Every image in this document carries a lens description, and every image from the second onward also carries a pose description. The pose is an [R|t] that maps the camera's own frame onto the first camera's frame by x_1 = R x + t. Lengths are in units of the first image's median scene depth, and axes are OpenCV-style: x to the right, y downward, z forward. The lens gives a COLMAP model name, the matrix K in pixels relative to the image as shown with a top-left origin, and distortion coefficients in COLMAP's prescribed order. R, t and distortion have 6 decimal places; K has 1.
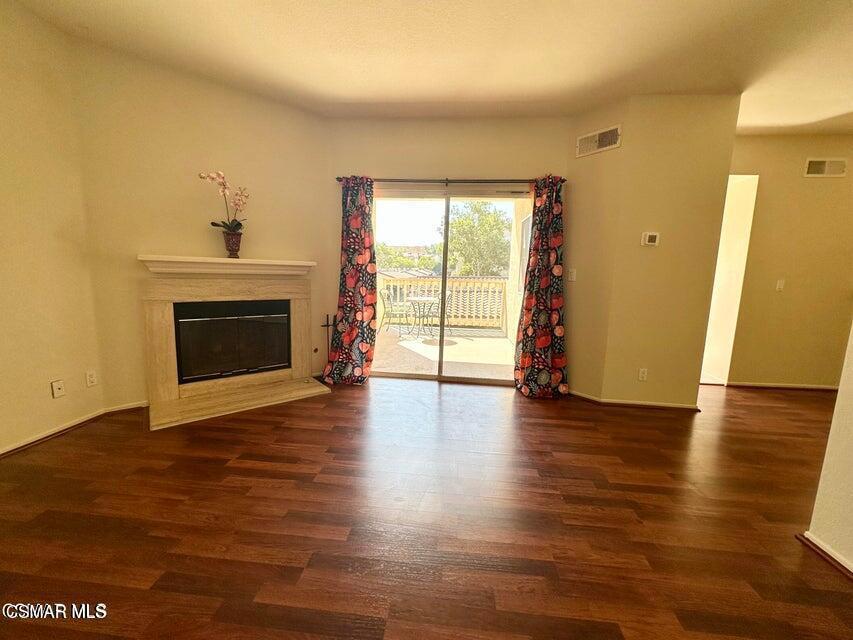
lens RADIAL K [[341.2, 0, 426.7], [0, 341.2, 319.4], [0, 0, 1]] dist [-0.000084, -0.000636]
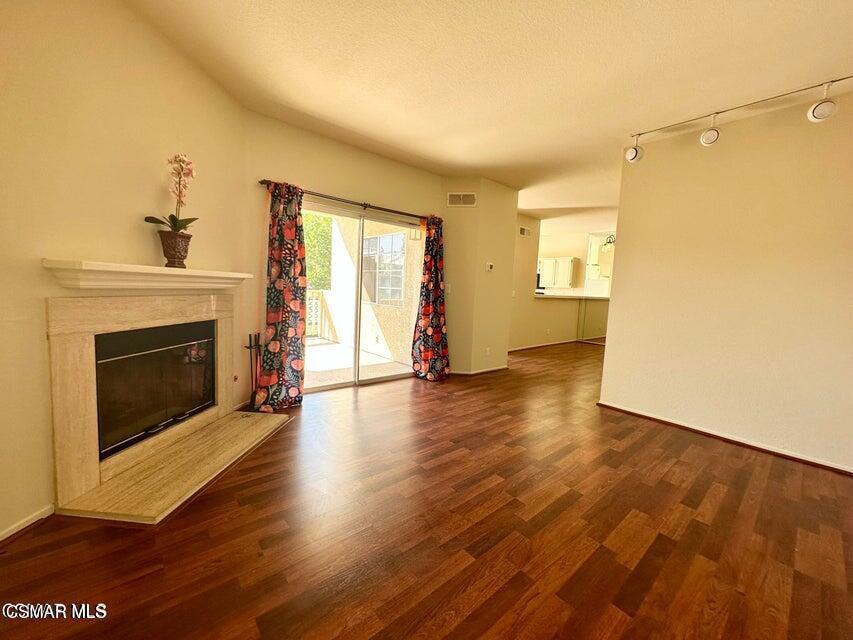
lens RADIAL K [[341.2, 0, 426.9], [0, 341.2, 319.2], [0, 0, 1]] dist [-0.000084, -0.000636]
pose [[0.692668, -0.065369, 0.718288, -0.644911], [0.077843, 0.996843, 0.015653, -0.033459], [-0.717044, 0.045072, 0.695569, 0.089627]]
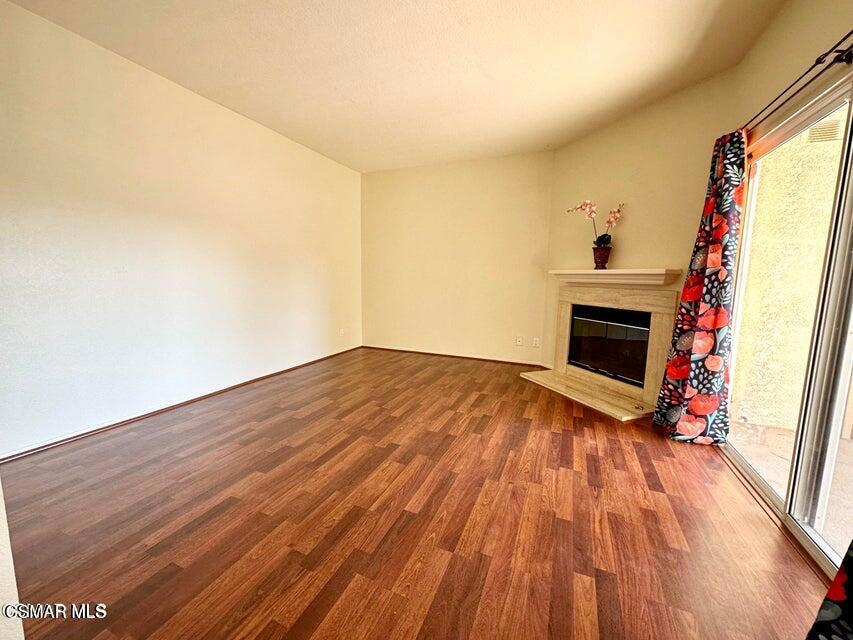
lens RADIAL K [[341.2, 0, 424.7], [0, 341.2, 318.8], [0, 0, 1]] dist [-0.000084, -0.000636]
pose [[-0.313074, 0.079893, -0.946362, 0.638155], [-0.159266, 0.977928, 0.135245, -0.069275], [0.936279, 0.193065, -0.293440, 0.720688]]
